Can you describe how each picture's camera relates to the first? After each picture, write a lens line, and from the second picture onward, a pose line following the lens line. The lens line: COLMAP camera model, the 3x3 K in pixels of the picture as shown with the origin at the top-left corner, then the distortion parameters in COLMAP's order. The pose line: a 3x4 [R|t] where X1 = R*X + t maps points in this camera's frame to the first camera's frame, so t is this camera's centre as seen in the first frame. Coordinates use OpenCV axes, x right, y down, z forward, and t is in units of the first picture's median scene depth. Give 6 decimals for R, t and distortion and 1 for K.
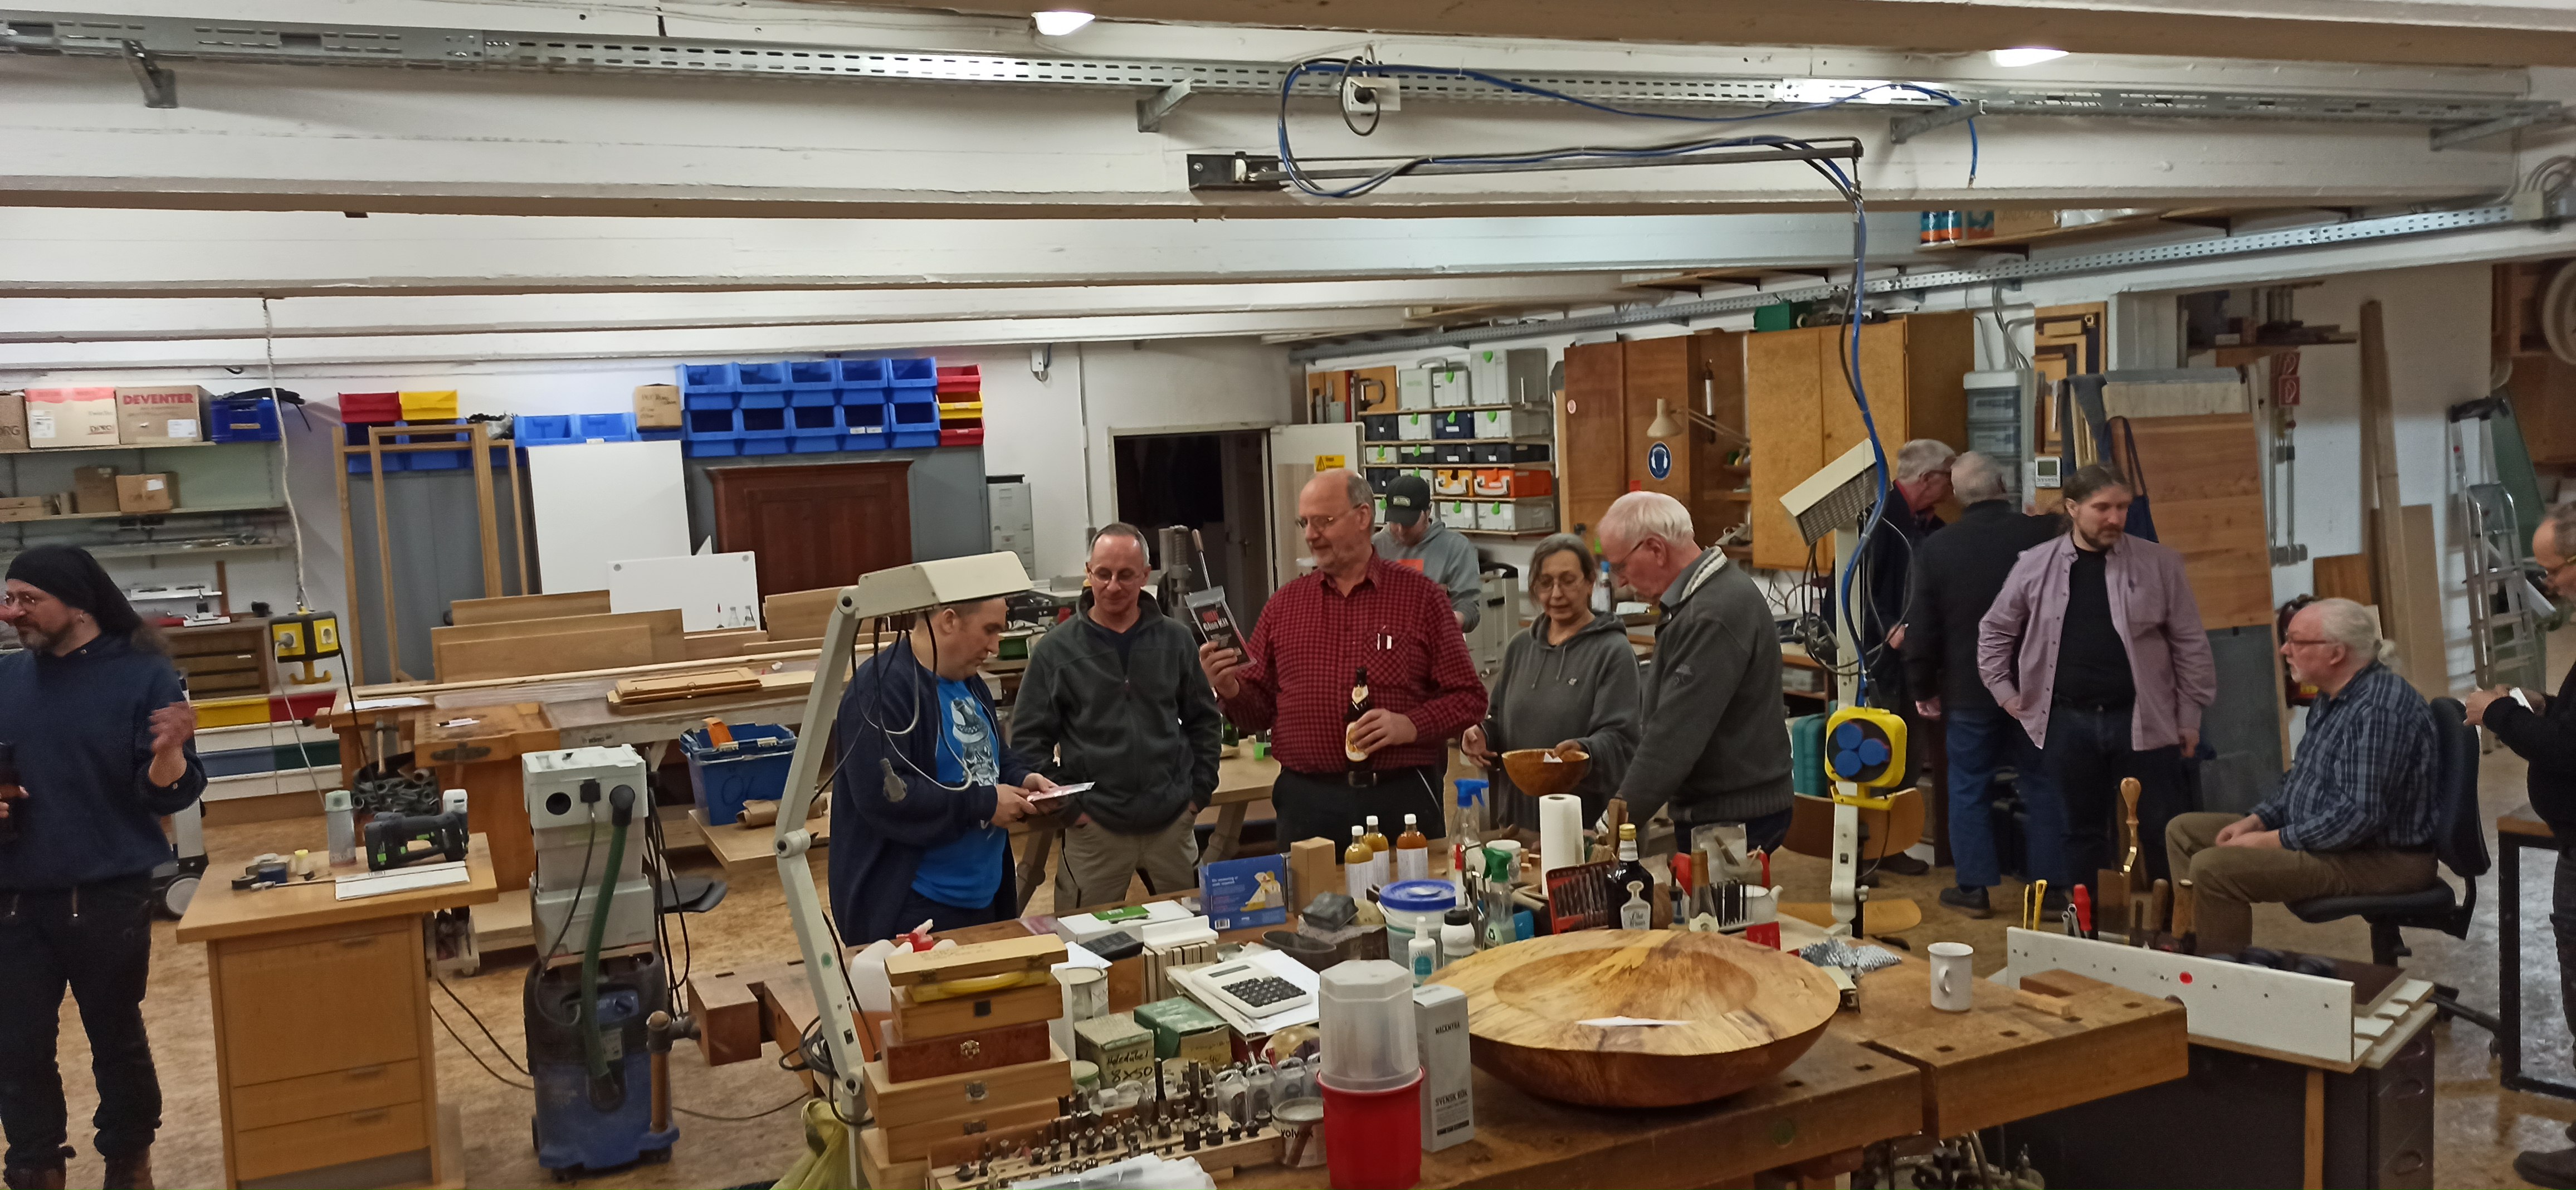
lens RADIAL K [[1870.3, 0, 1307.0], [0, 1870.3, 580.6], [0, 0, 1]] dist [0.076591, -0.081706]
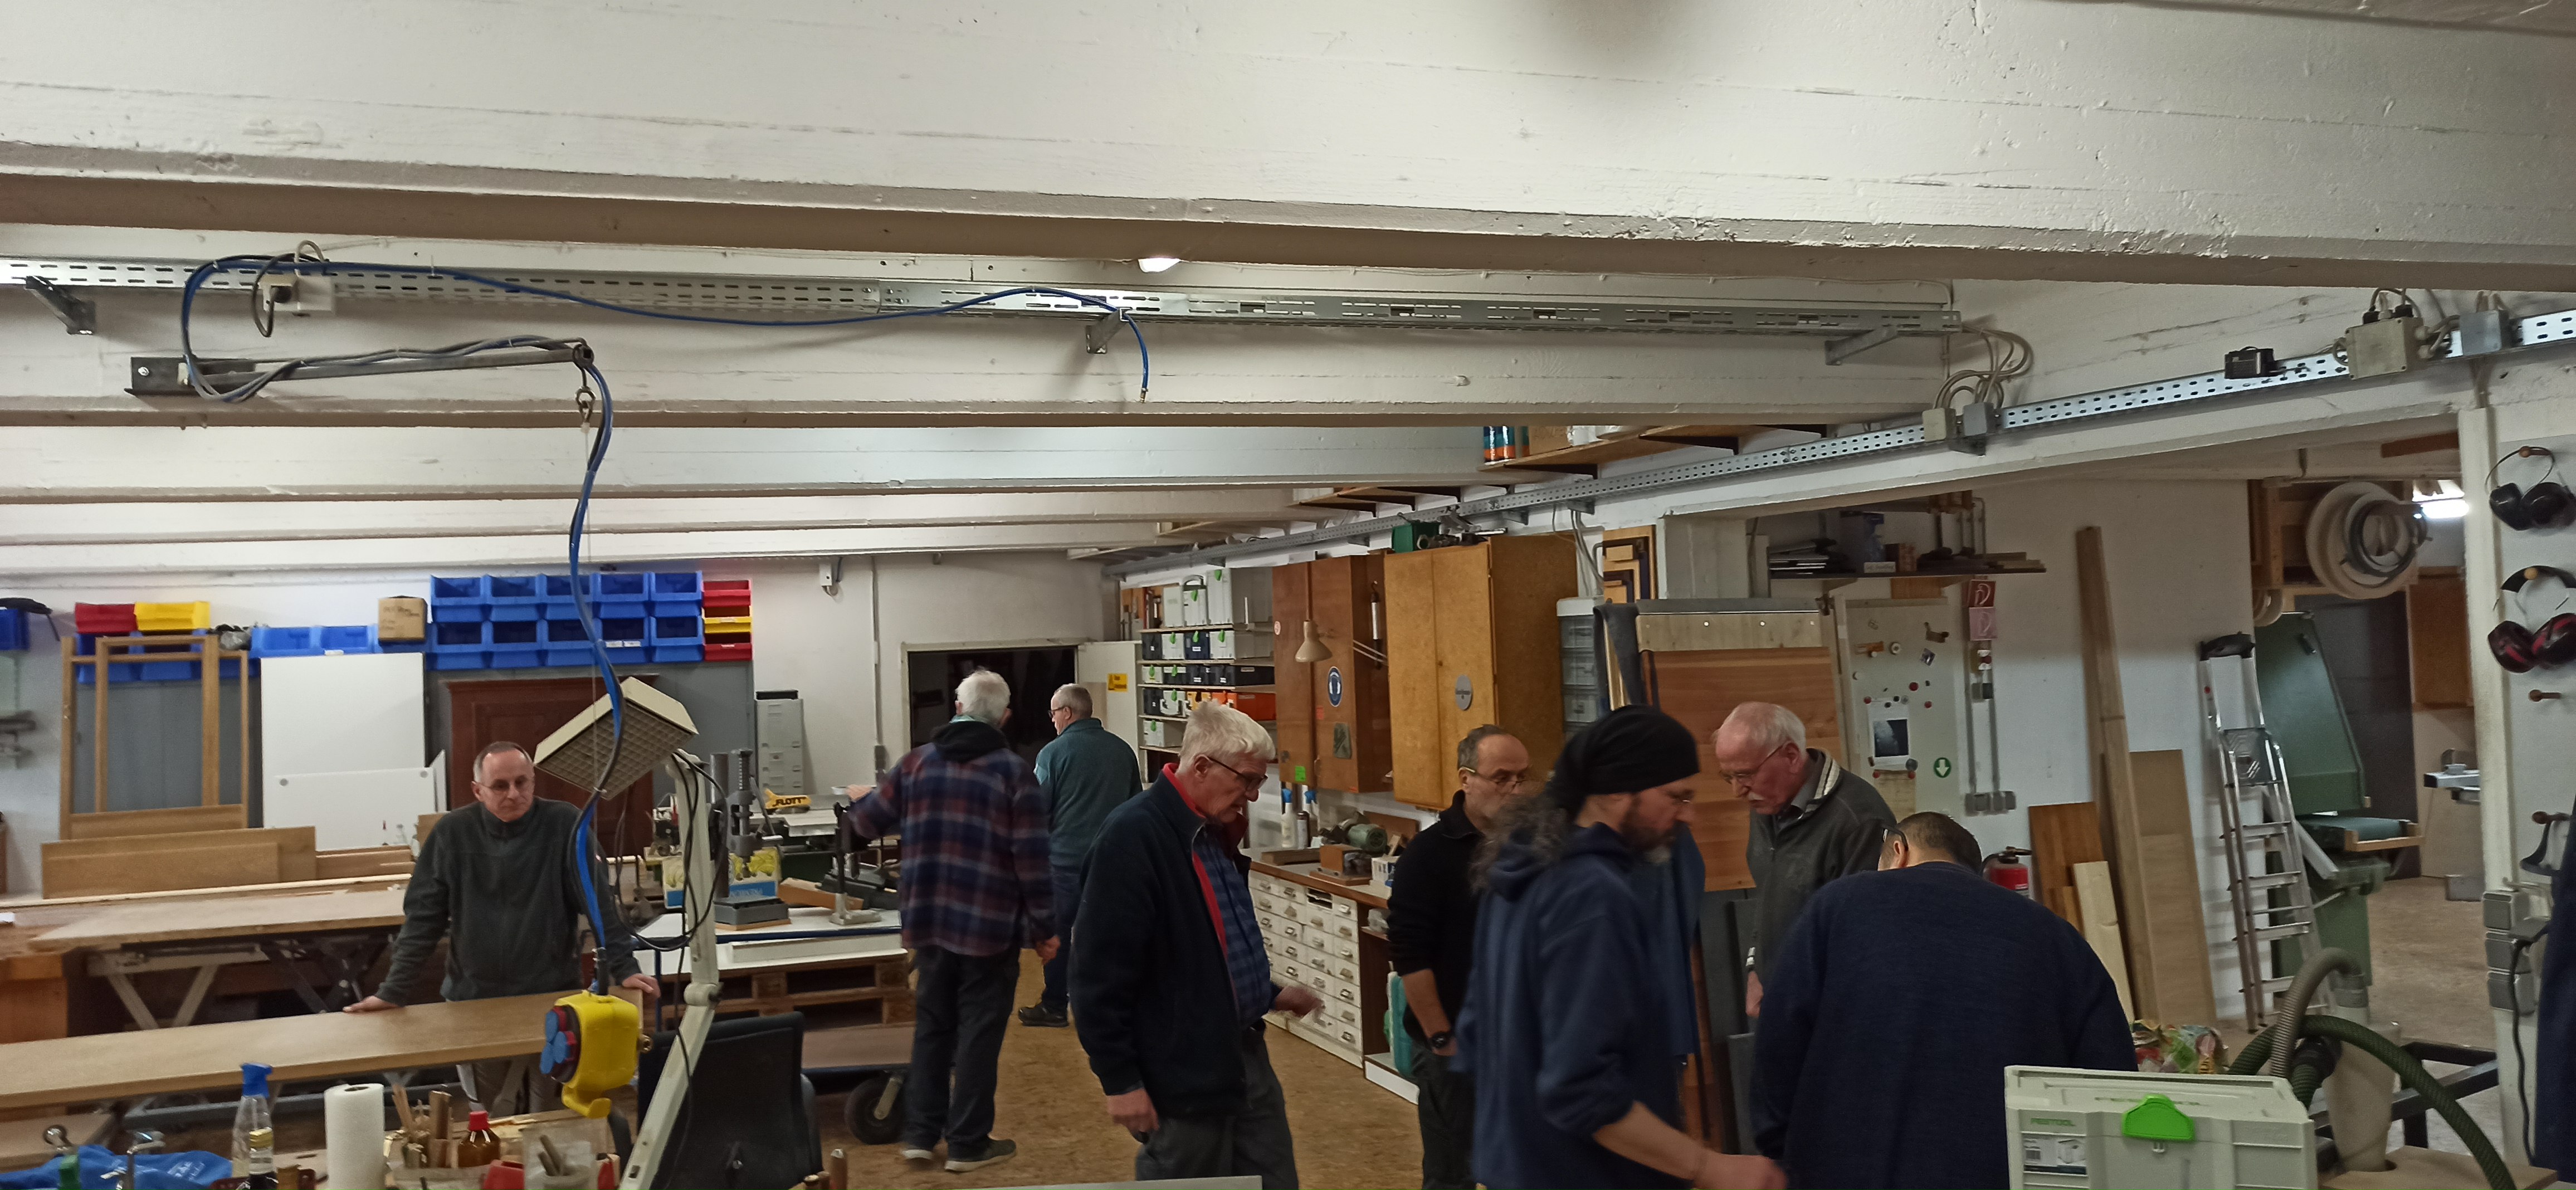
lens RADIAL K [[1870.3, 0, 1307.0], [0, 1870.3, 580.6], [0, 0, 1]] dist [0.076591, -0.081706]
pose [[0.995522, 0.008908, -0.094109, 0.279976], [-0.019522, 0.993462, -0.112479, -0.011332], [0.092492, 0.113813, 0.989187, 0.065693]]
